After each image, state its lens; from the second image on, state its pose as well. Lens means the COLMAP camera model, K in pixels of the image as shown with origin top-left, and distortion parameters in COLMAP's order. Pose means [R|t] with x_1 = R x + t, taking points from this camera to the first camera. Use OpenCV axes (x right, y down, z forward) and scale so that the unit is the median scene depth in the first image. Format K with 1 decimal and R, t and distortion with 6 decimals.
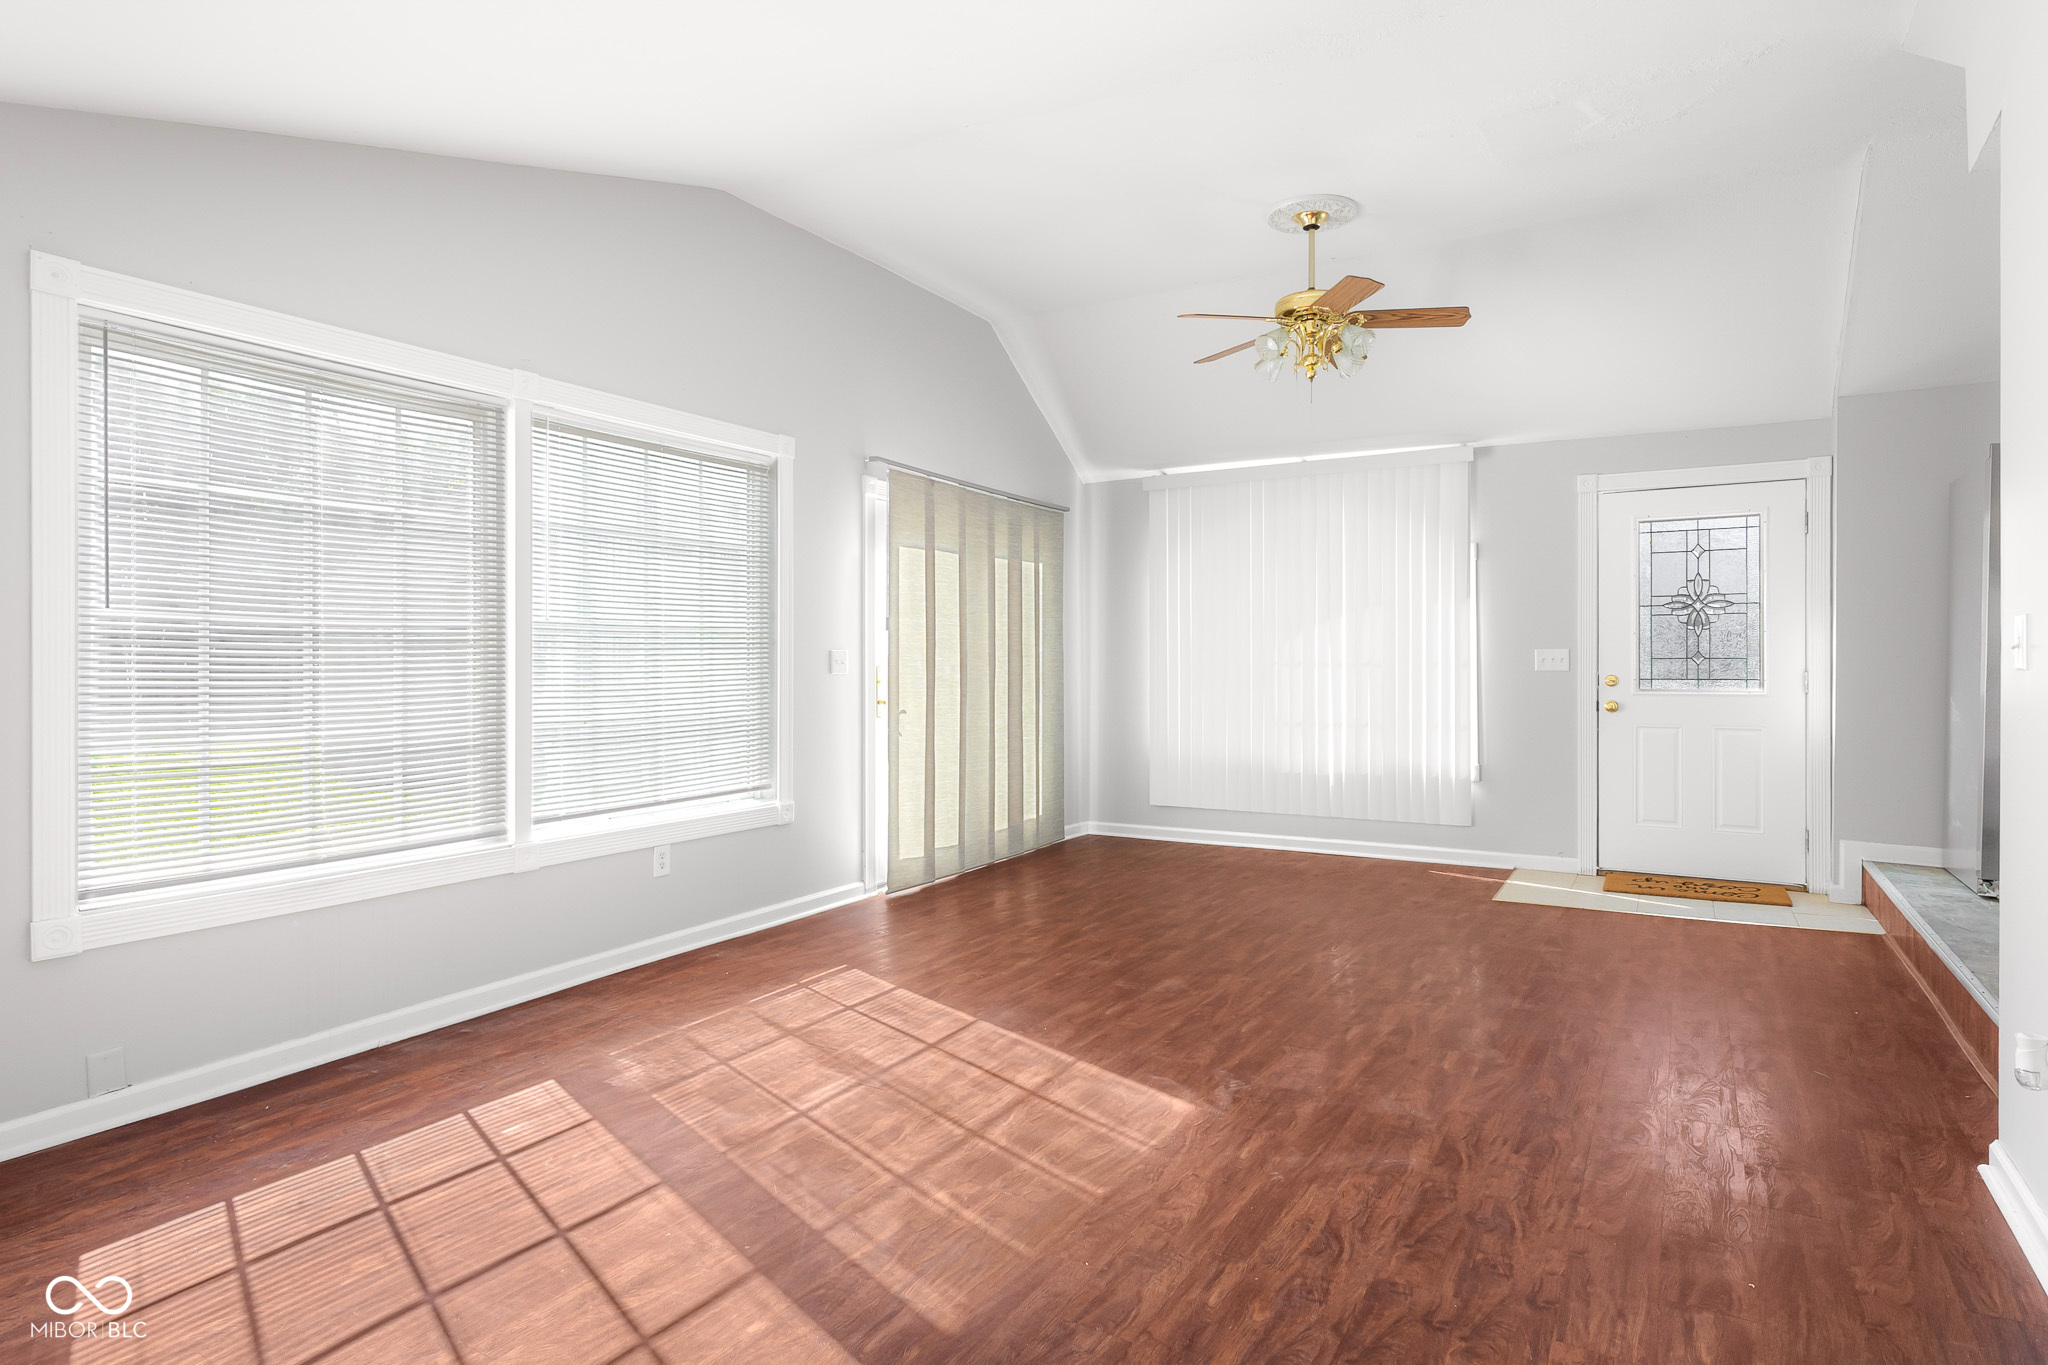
lens RADIAL K [[1104.6, 0, 1033.0], [0, 1104.6, 672.0], [0, 0, 1]] dist [0.017108, -0.001950]
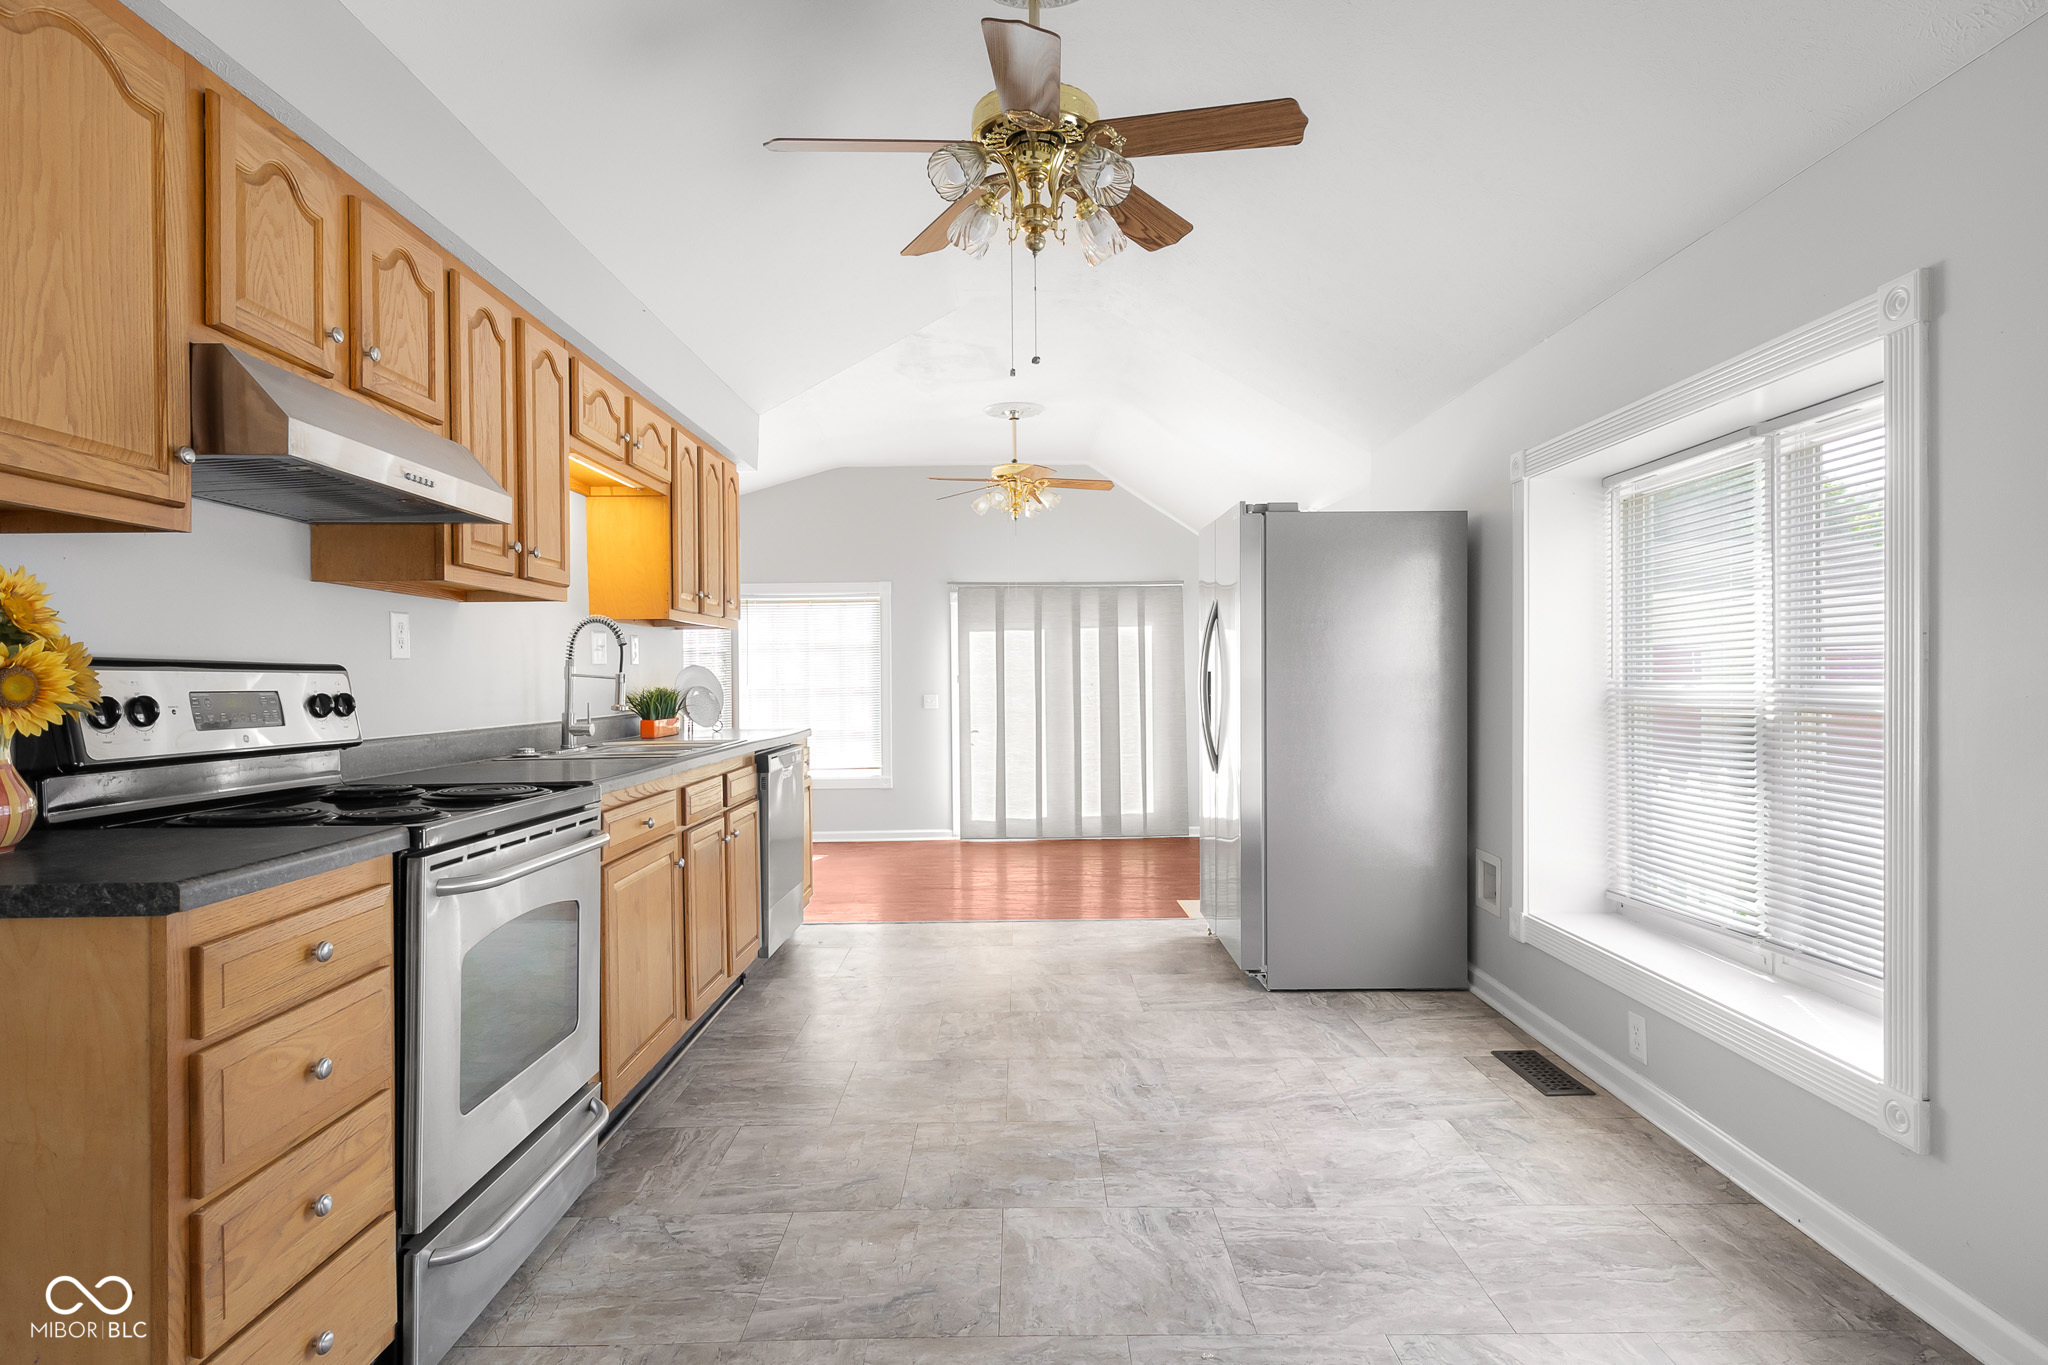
lens RADIAL K [[1104.6, 0, 1027.5], [0, 1104.6, 678.5], [0, 0, 1]] dist [0.017108, -0.001950]
pose [[0.529363, -0.010992, -0.848324, 2.479932], [0.008882, 0.999933, -0.007415, -0.058627], [0.848349, -0.003610, 0.529425, 0.349172]]
